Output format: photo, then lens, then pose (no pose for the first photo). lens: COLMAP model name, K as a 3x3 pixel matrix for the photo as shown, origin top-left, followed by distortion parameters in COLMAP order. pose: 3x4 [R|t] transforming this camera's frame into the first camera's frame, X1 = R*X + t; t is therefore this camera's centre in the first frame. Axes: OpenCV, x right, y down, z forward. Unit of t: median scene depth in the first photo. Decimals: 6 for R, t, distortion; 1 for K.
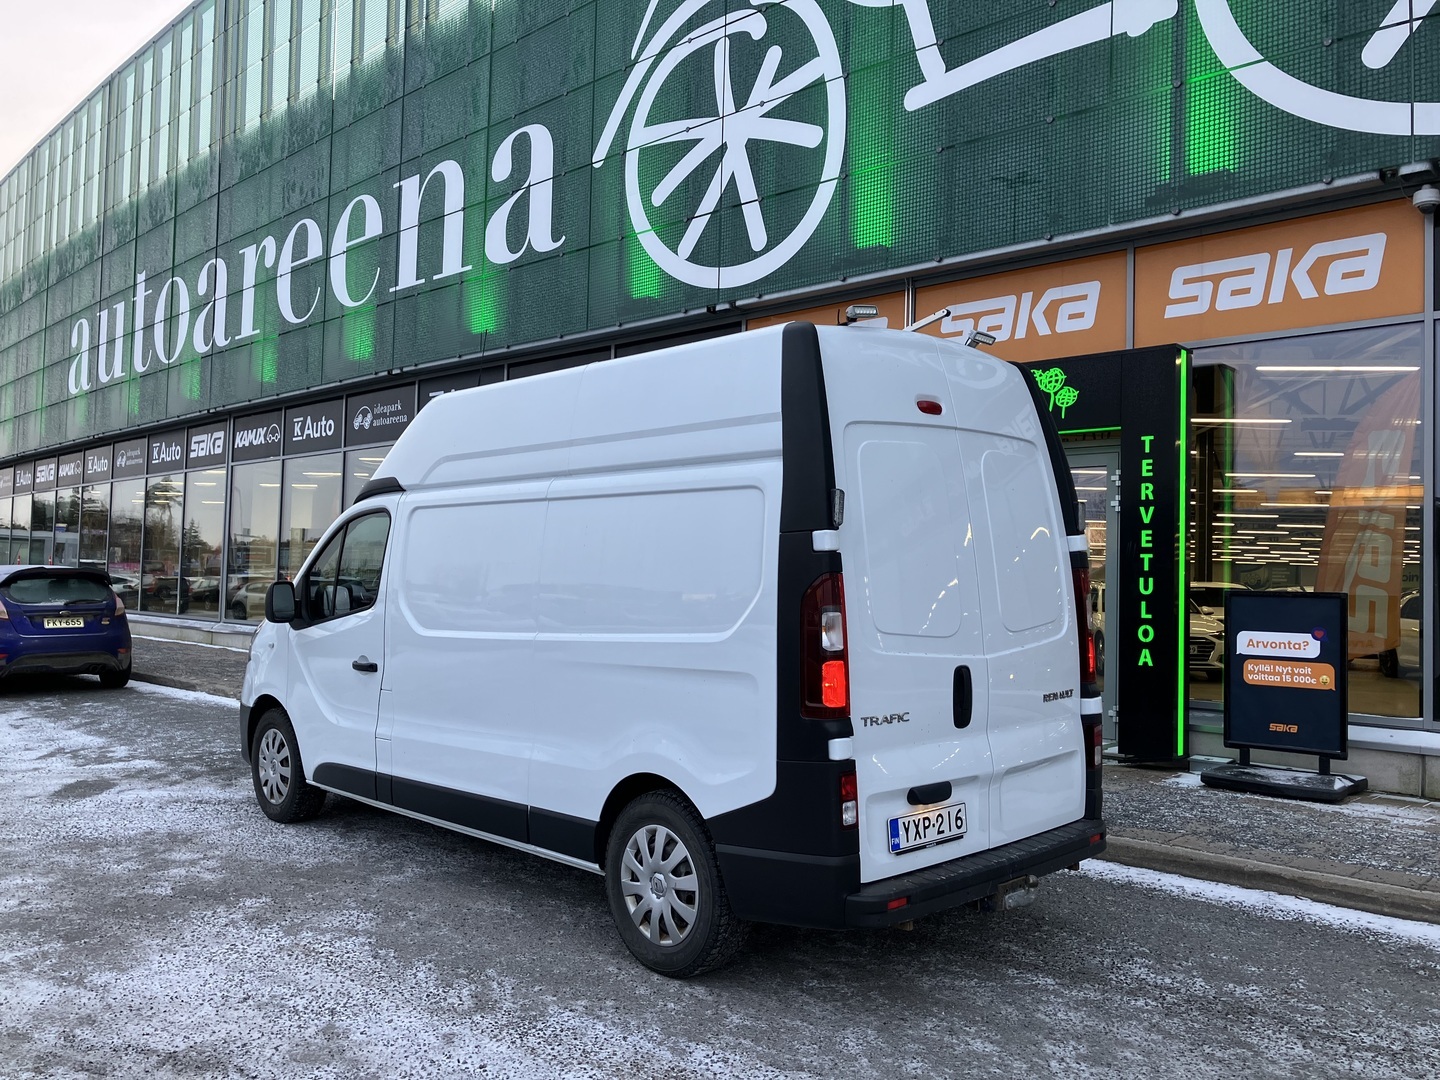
lens RADIAL K [[1174.7, 0, 723.1], [0, 1174.7, 538.4], [0, 0, 1]] dist [-0.007361, -0.030334]
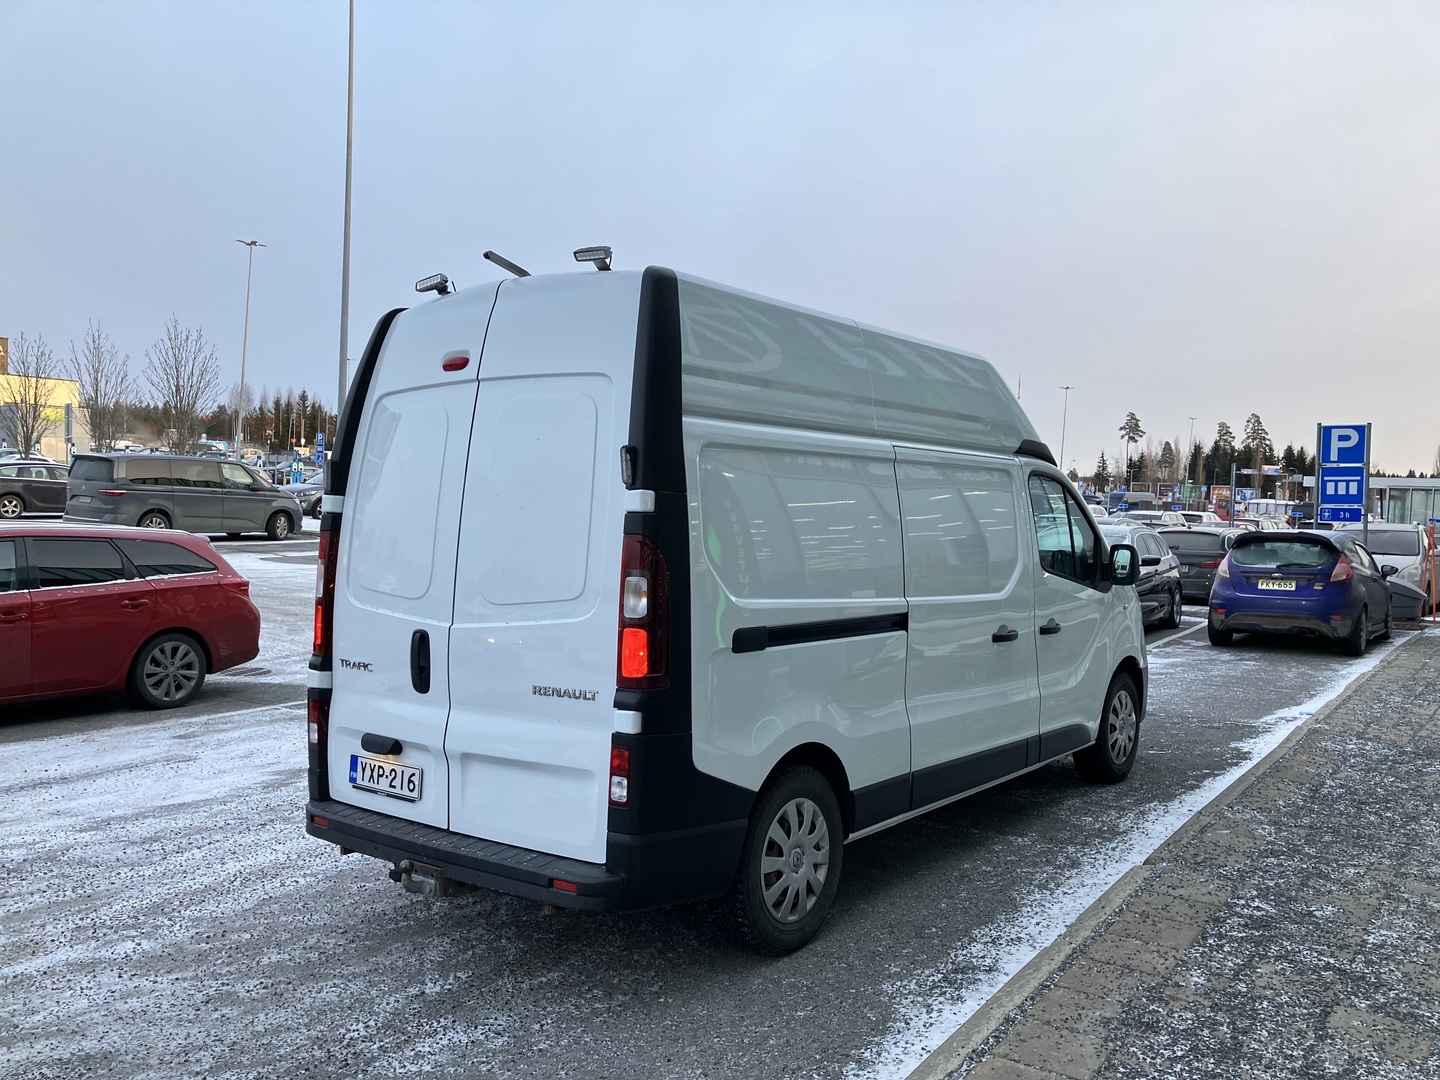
lens RADIAL K [[1174.7, 0, 716.1], [0, 1174.7, 547.1], [0, 0, 1]] dist [-0.007361, -0.030334]
pose [[0.171507, 0.024466, -0.984879, 1.233709], [0.011570, 0.999573, 0.026845, 0.016697], [0.985115, -0.016000, 0.171150, 1.100746]]
